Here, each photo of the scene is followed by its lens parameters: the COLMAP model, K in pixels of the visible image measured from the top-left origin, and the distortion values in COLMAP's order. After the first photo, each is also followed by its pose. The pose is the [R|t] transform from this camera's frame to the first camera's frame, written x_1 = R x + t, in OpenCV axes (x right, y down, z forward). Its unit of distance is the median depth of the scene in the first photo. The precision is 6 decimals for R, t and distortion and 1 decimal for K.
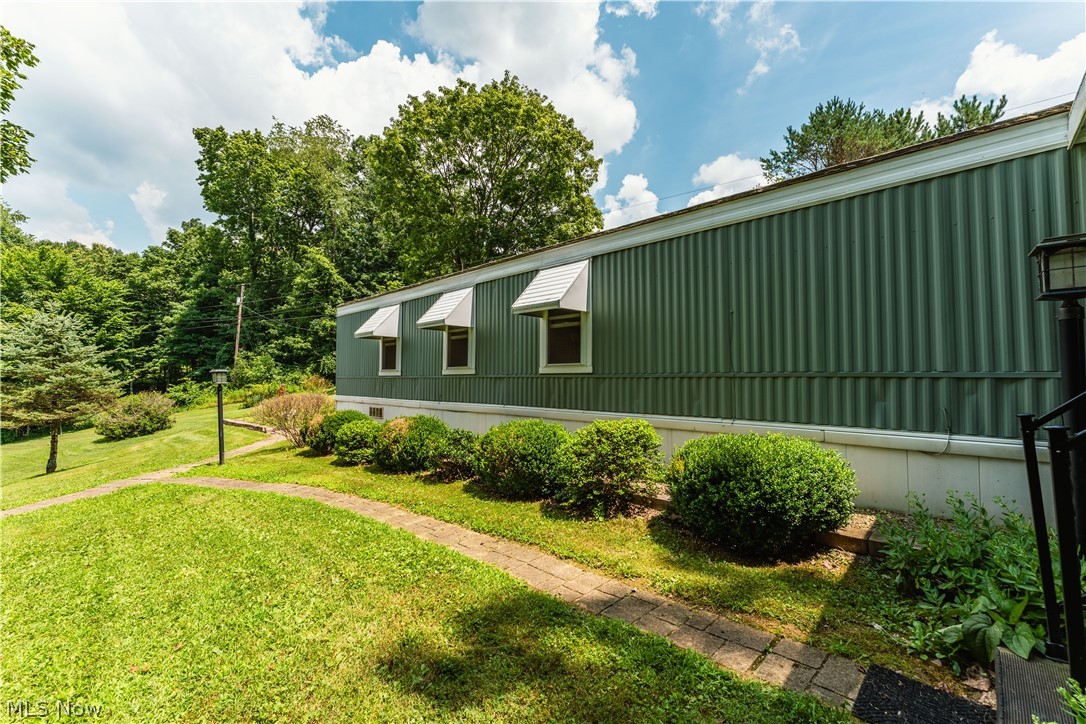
lens RADIAL K [[442.7, 0, 542.9], [0, 442.7, 359.5], [0, 0, 1]] dist [0.000540, 0.000349]
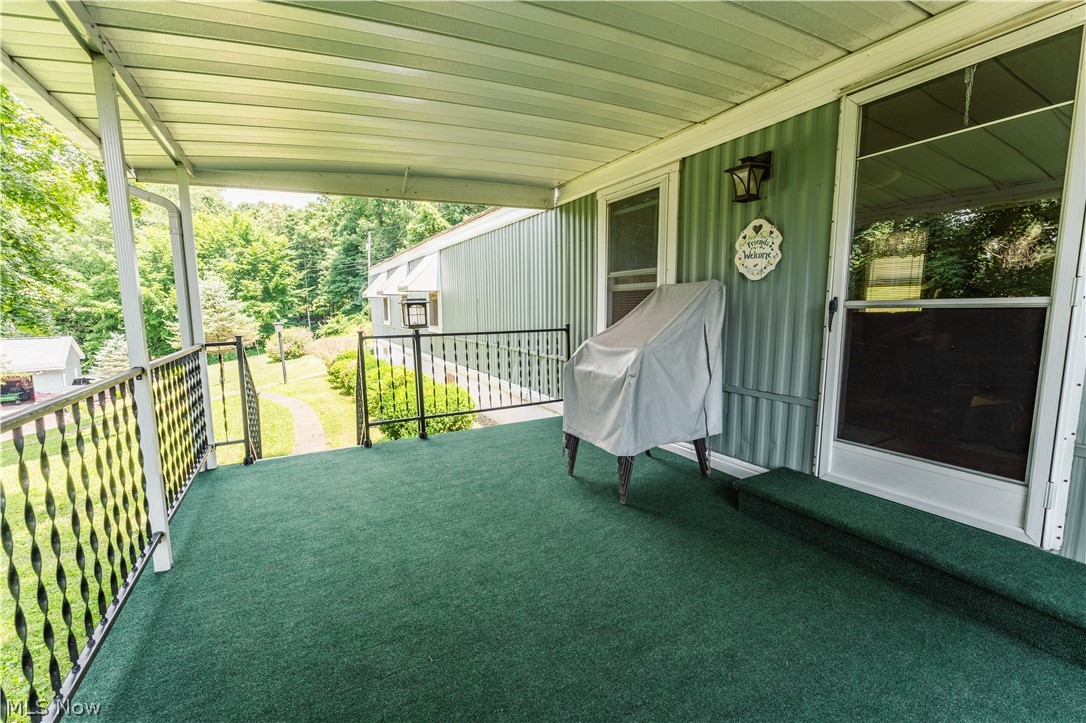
lens RADIAL K [[442.7, 0, 543.7], [0, 442.7, 362.7], [0, 0, 1]] dist [0.000540, 0.000349]
pose [[0.955661, 0.031486, -0.292782, 0.112037], [0.019401, 0.985375, 0.169293, -0.016303], [0.293831, -0.167466, 0.941073, -0.030990]]
